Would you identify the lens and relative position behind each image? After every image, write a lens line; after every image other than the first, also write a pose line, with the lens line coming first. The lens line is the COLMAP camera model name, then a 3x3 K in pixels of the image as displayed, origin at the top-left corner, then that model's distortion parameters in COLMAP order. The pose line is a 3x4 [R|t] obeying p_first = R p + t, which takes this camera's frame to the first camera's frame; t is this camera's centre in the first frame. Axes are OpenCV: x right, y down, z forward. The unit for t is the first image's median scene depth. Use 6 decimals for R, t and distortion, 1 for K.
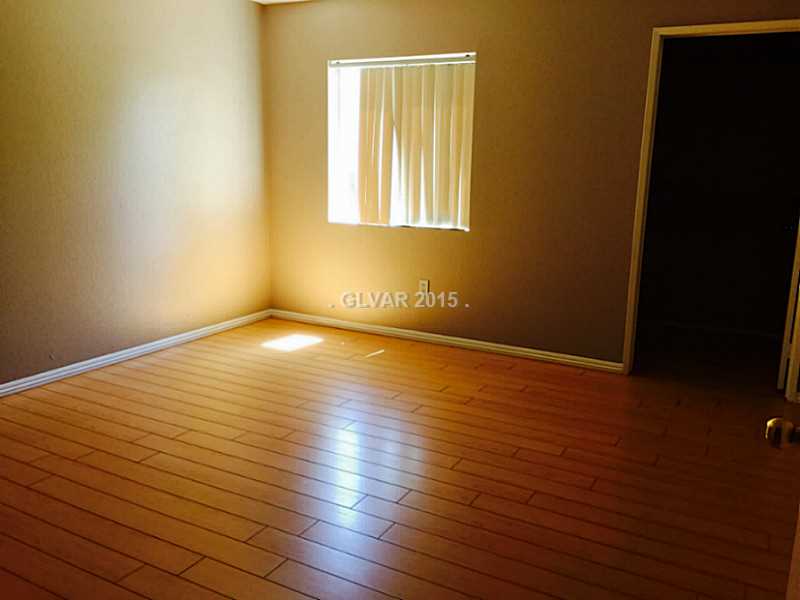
lens RADIAL K [[684.1, 0, 398.9], [0, 684.1, 304.8], [0, 0, 1]] dist [0.053298, -0.013216]
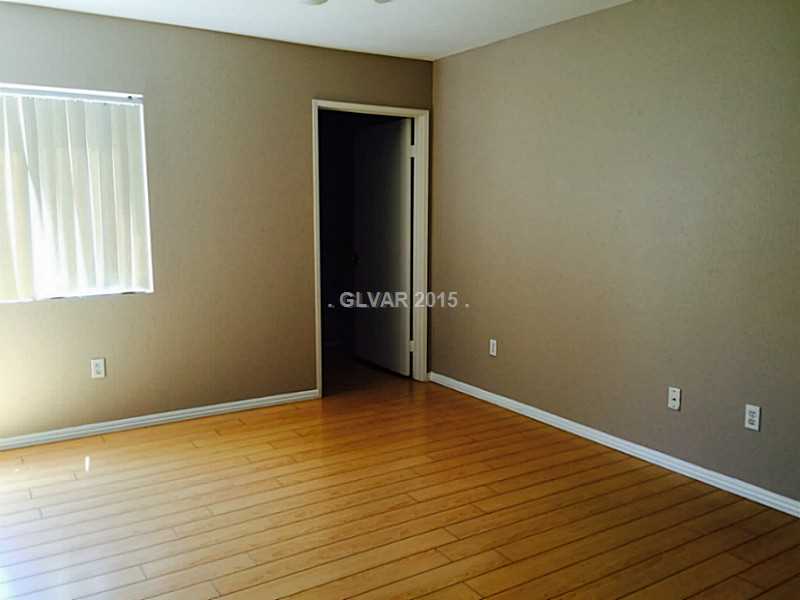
lens RADIAL K [[684.1, 0, 397.7], [0, 684.1, 295.3], [0, 0, 1]] dist [0.053298, -0.013216]
pose [[0.482048, -0.132034, 0.866139, -0.522600], [0.194681, 0.980007, 0.041043, -0.079062], [-0.854241, 0.148837, 0.498116, 0.292108]]
